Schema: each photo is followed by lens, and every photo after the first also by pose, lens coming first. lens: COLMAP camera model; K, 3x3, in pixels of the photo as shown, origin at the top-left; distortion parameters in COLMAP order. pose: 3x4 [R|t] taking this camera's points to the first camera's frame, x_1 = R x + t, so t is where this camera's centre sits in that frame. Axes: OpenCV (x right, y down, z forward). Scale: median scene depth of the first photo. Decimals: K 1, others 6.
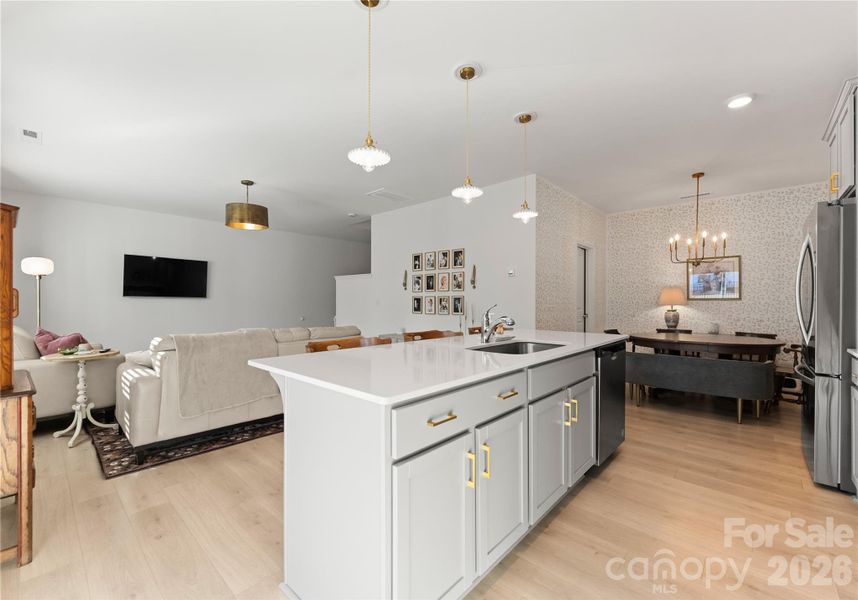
lens RADIAL K [[360.7, 0, 429.0], [0, 360.7, 300.0], [0, 0, 1]] dist [0.001815, 0.000150]
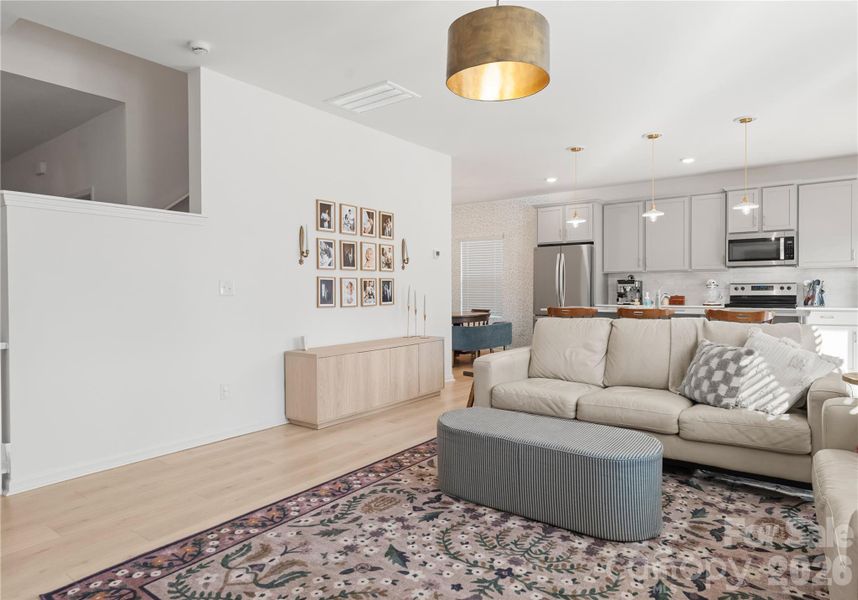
lens RADIAL K [[517.7, 0, 424.6], [0, 517.7, 298.2], [0, 0, 1]] dist [-0.001208, -0.001164]
pose [[-0.093934, -0.017163, 0.995430, -0.893734], [0.001788, 0.999847, 0.017408, 0.009683], [-0.995577, 0.003415, -0.093889, 0.969186]]
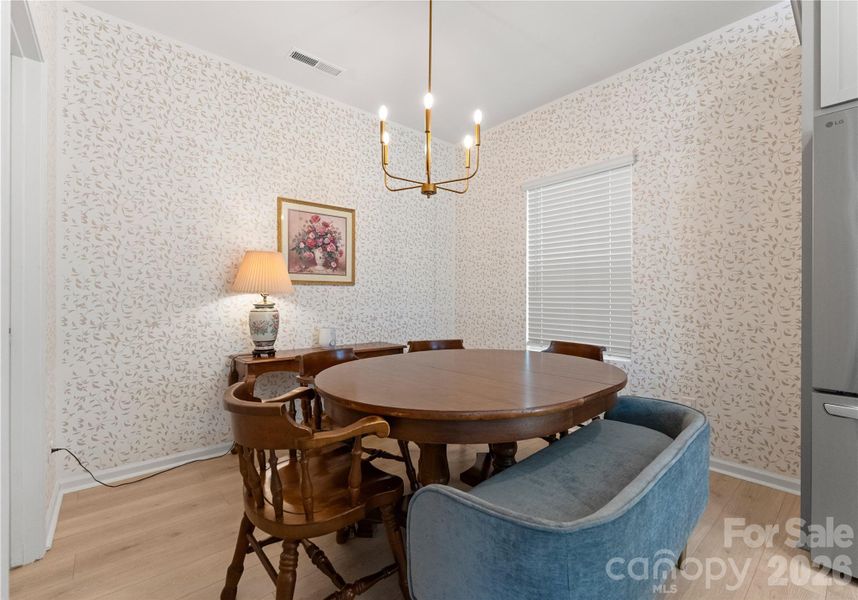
lens RADIAL K [[379.6, 0, 429.0], [0, 379.6, 300.0], [0, 0, 1]] dist [-0.002550, -0.000314]
pose [[0.117653, -0.007349, 0.993028, 0.244394], [-0.001187, 0.999971, 0.007541, 0.018335], [-0.993054, -0.002066, 0.117641, 0.760971]]
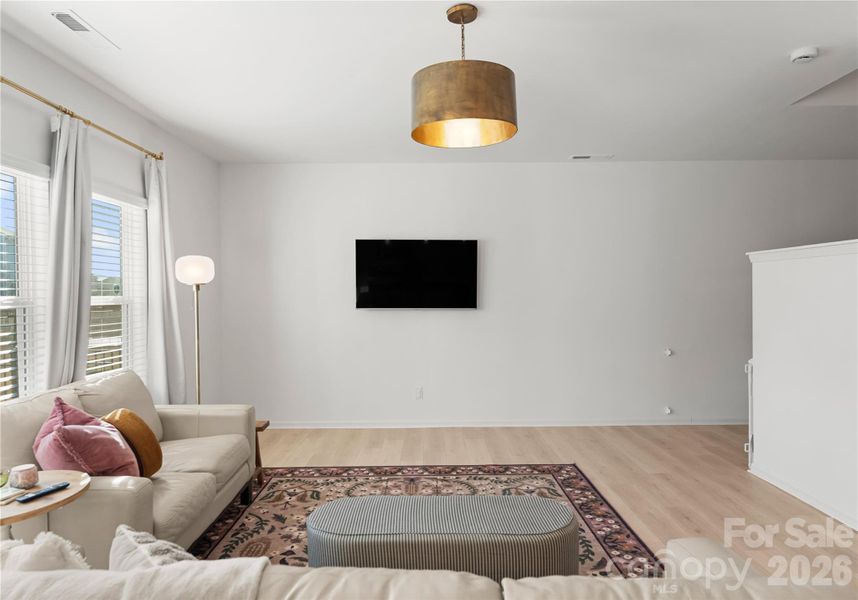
lens RADIAL K [[524.2, 0, 430.6], [0, 524.2, 299.1], [0, 0, 1]] dist [0.000270, -0.000832]
pose [[0.679733, 0.001400, -0.733459, -0.117911], [0.013004, 0.999818, 0.013960, -0.039296], [0.733345, -0.019027, 0.679591, 0.526156]]
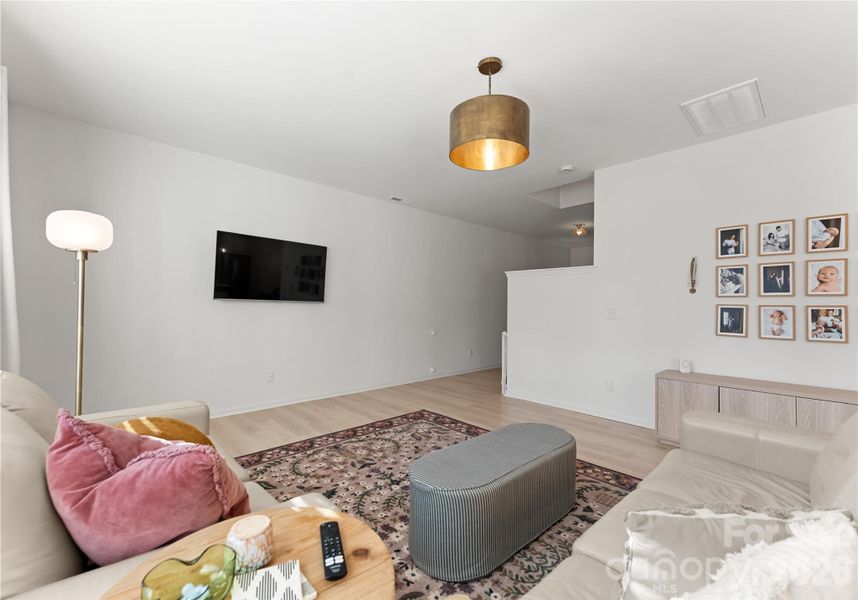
lens RADIAL K [[360.7, 0, 429.0], [0, 360.7, 300.0], [0, 0, 1]] dist [0.001815, 0.000150]
pose [[0.997200, 0.011555, -0.073885, -0.468720], [-0.012468, 0.999851, -0.011914, -0.005412], [0.073736, 0.012802, 0.997196, 0.445130]]
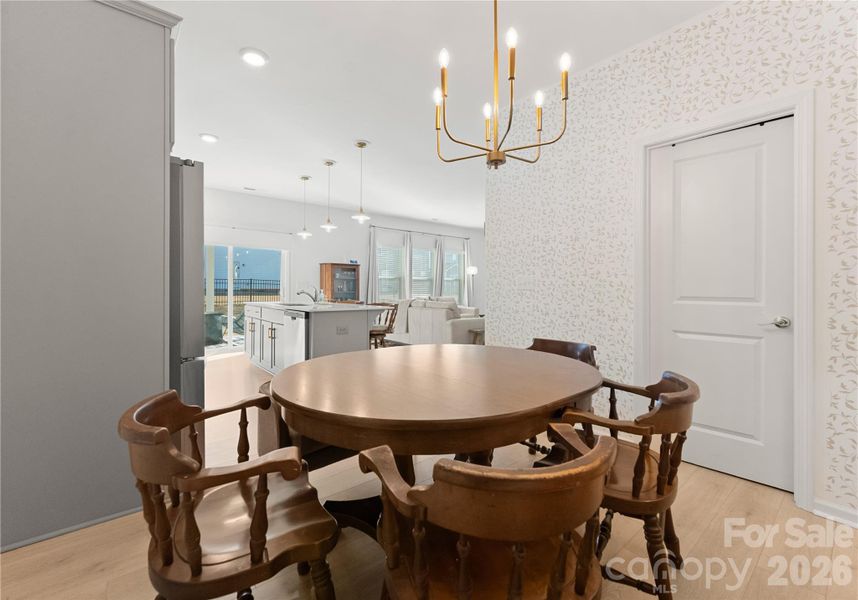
lens RADIAL K [[364.8, 0, 427.9], [0, 364.8, 289.5], [0, 0, 1]] dist [0.000350, 0.000032]
pose [[-0.135437, -0.002566, -0.990783, 0.865413], [-0.000117, 0.999997, -0.002574, 0.020197], [0.990786, -0.000233, -0.135437, 0.792957]]
